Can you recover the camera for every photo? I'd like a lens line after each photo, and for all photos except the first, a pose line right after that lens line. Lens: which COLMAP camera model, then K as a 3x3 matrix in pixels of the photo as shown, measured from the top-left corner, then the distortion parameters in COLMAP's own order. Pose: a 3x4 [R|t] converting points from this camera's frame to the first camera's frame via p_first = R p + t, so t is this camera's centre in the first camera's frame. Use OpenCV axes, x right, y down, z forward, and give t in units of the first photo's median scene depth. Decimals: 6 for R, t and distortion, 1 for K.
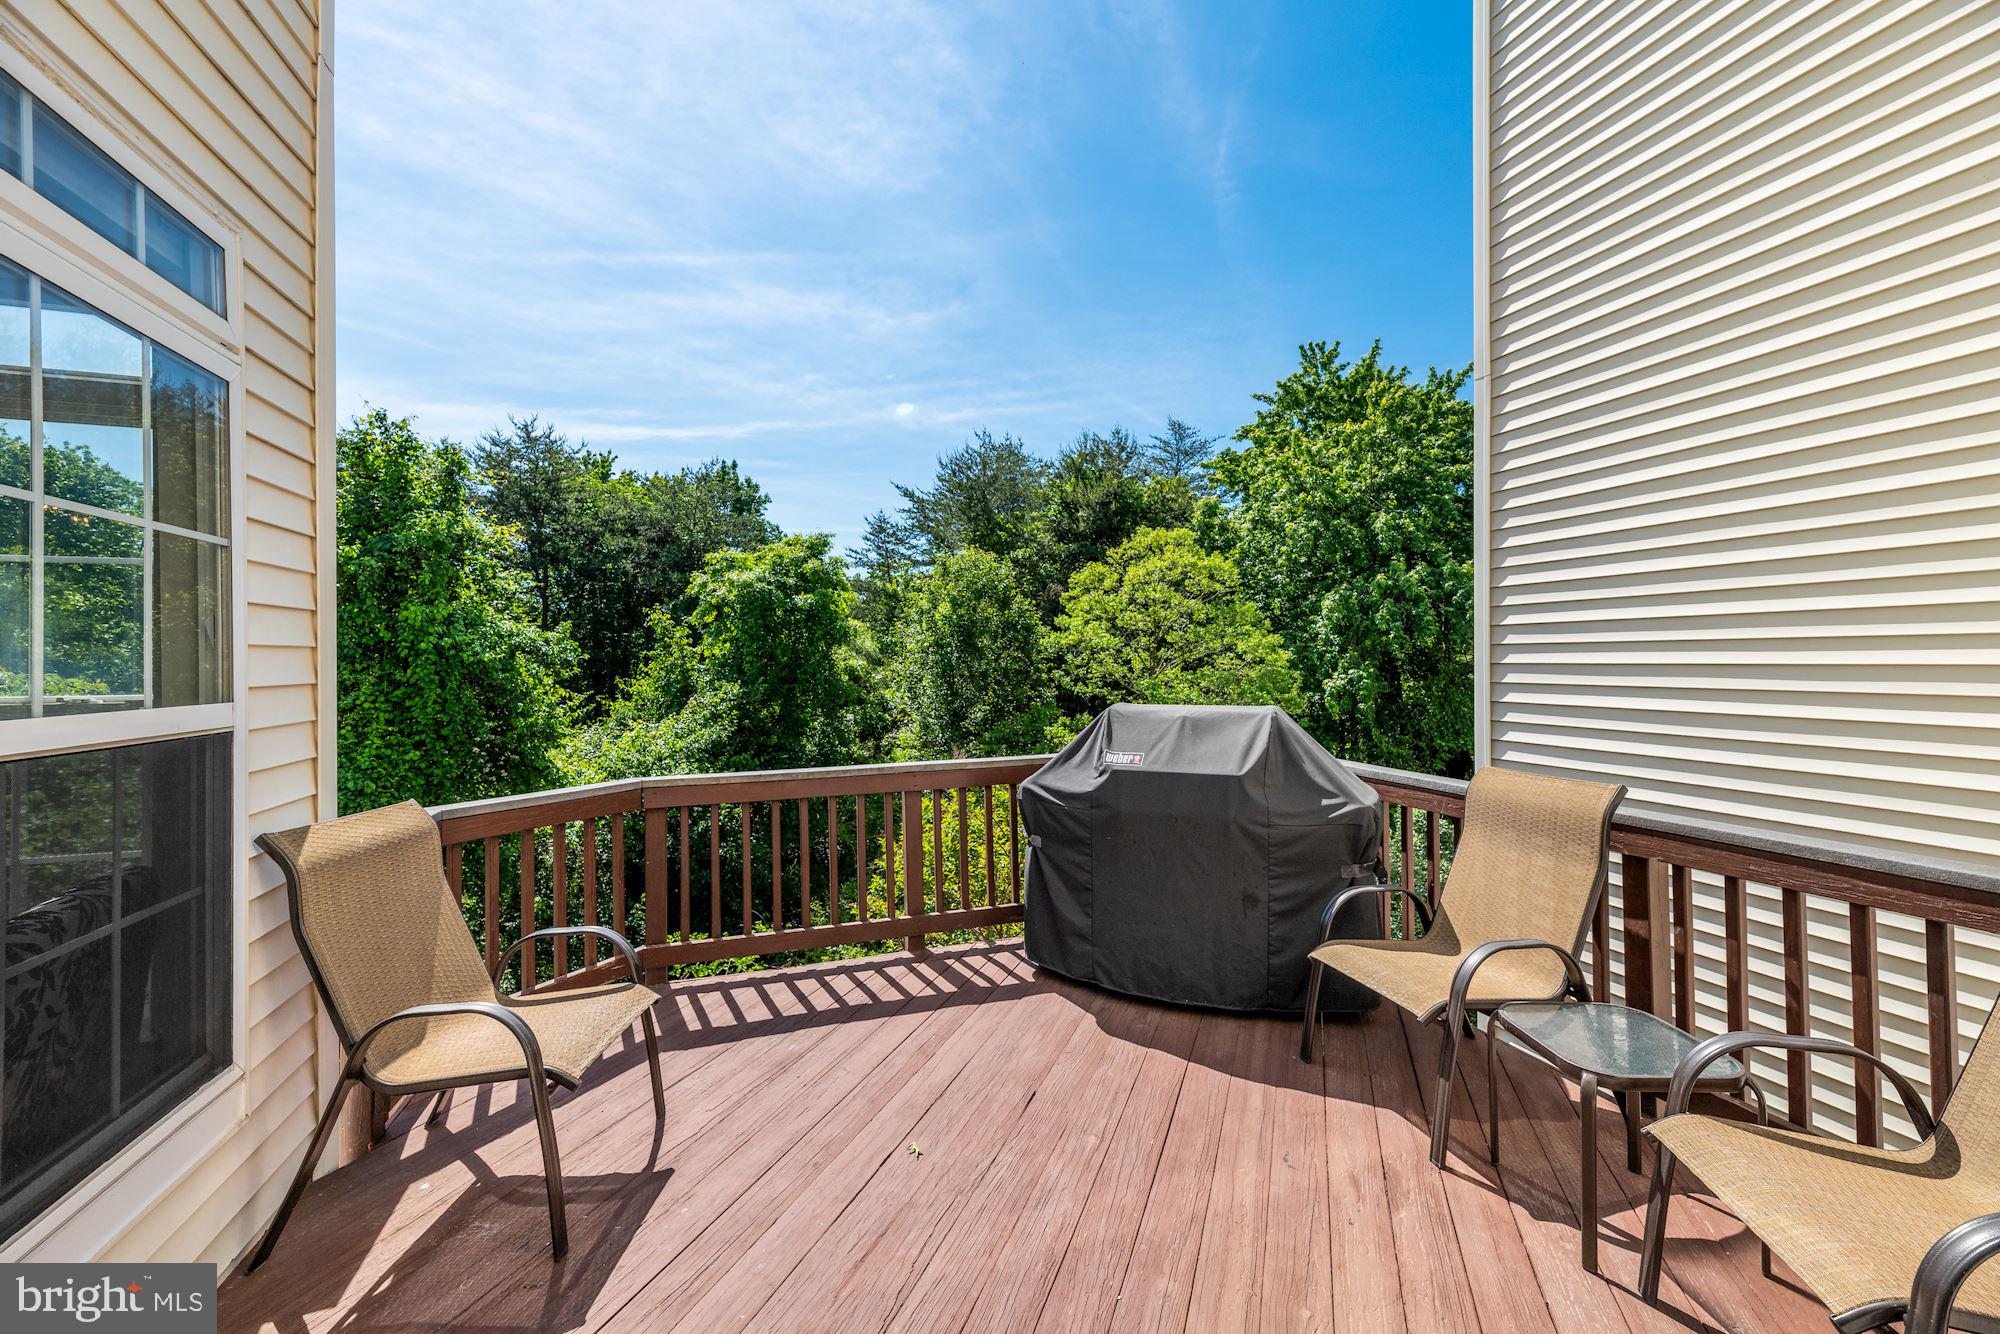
lens RADIAL K [[798.4, 0, 1004.6], [0, 798.4, 661.7], [0, 0, 1]] dist [0.009732, -0.000293]
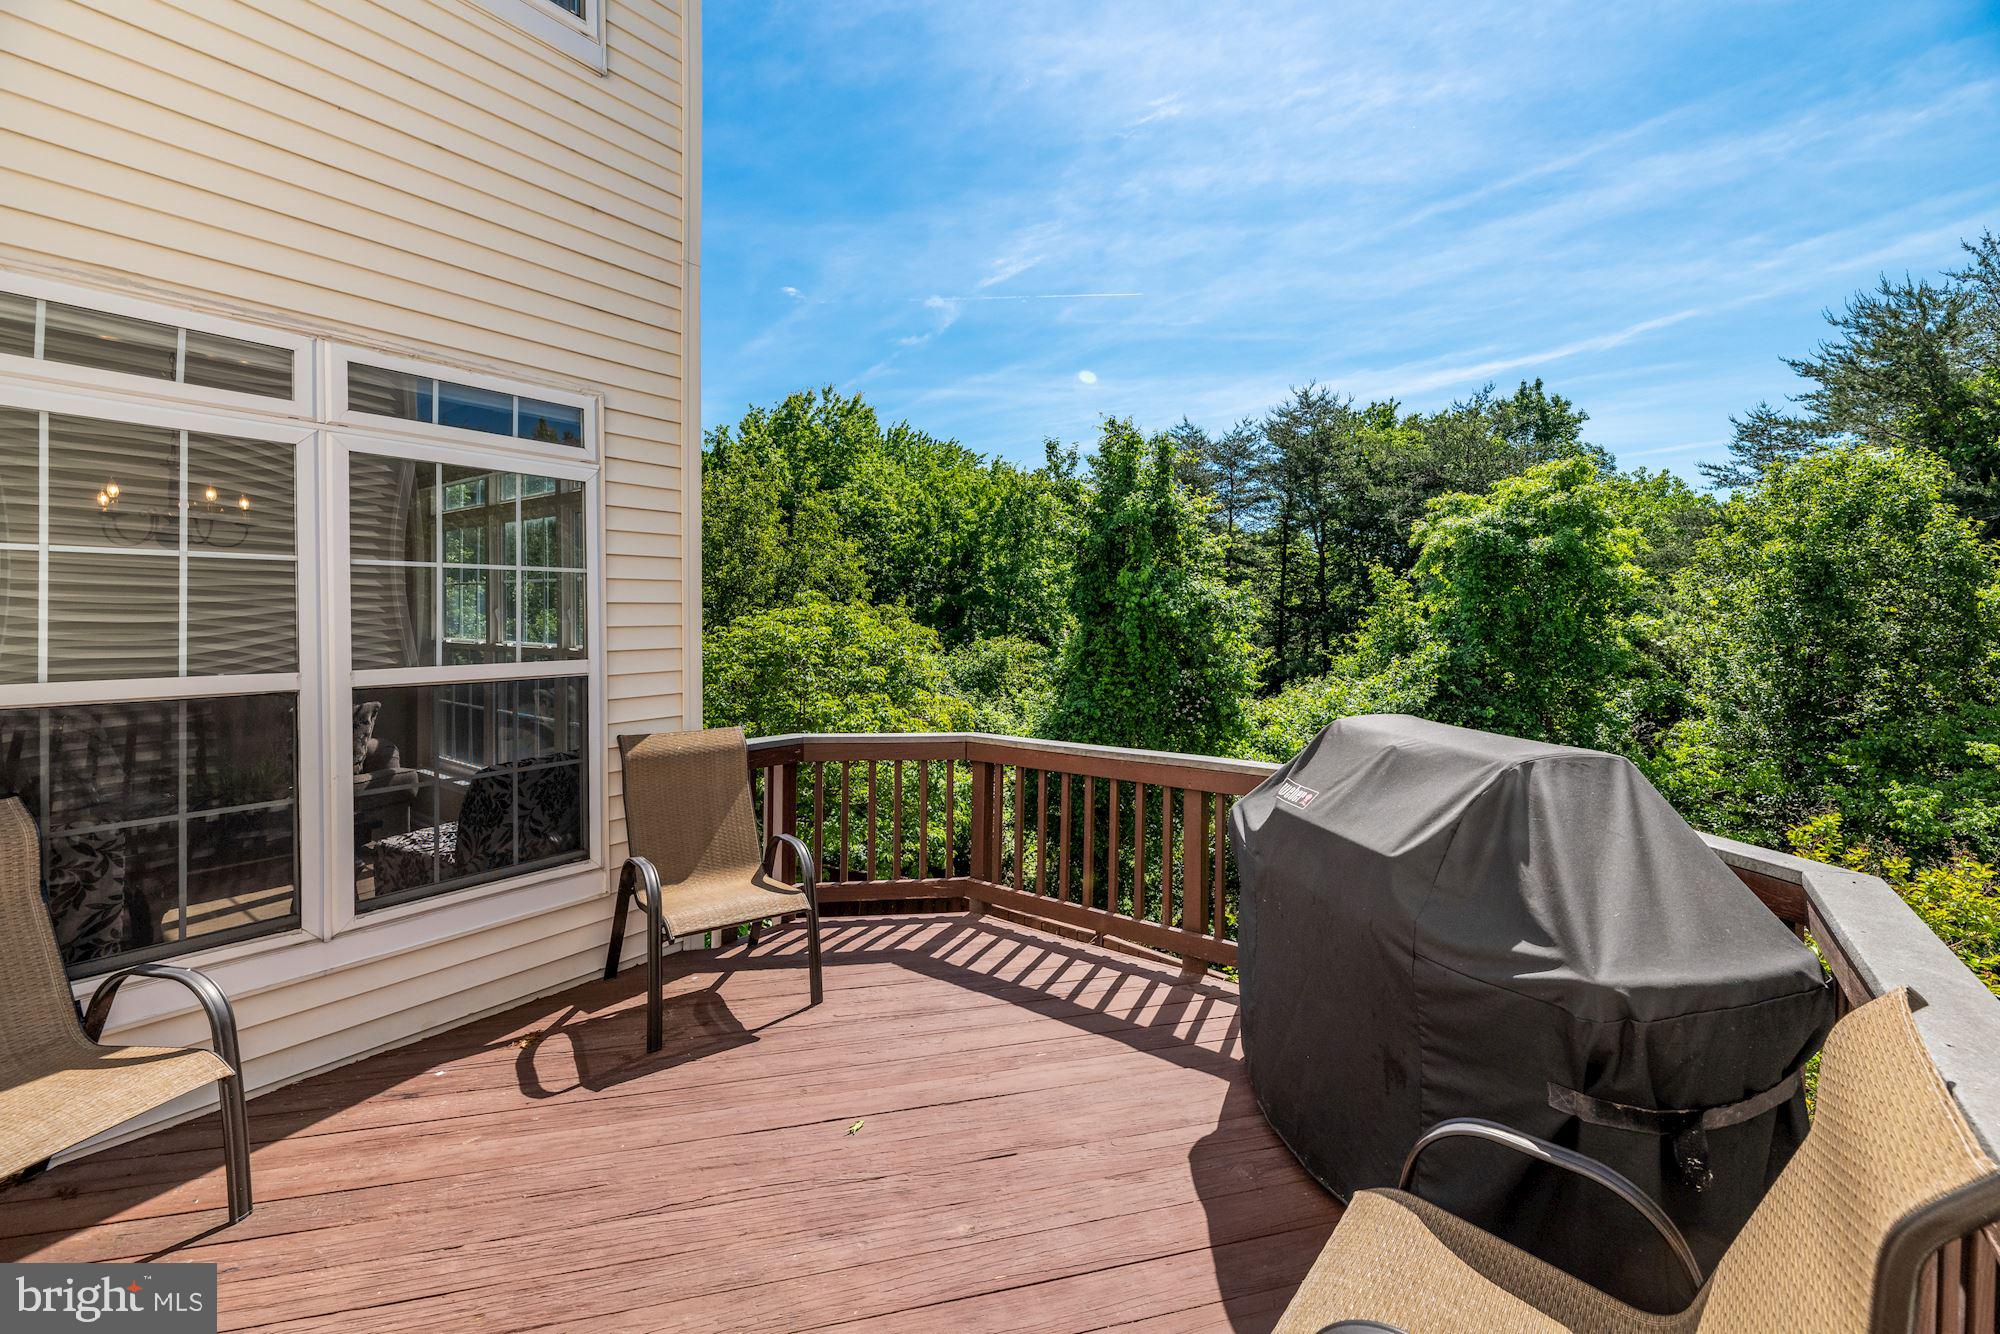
lens RADIAL K [[821.0, 0, 1011.8], [0, 821.0, 621.5], [0, 0, 1]] dist [0.007242, 0.000014]
pose [[0.581377, 0.018723, -0.813419, 0.188003], [-0.008557, 0.999821, 0.016898, -0.012750], [0.813590, -0.002863, 0.581432, 0.122040]]
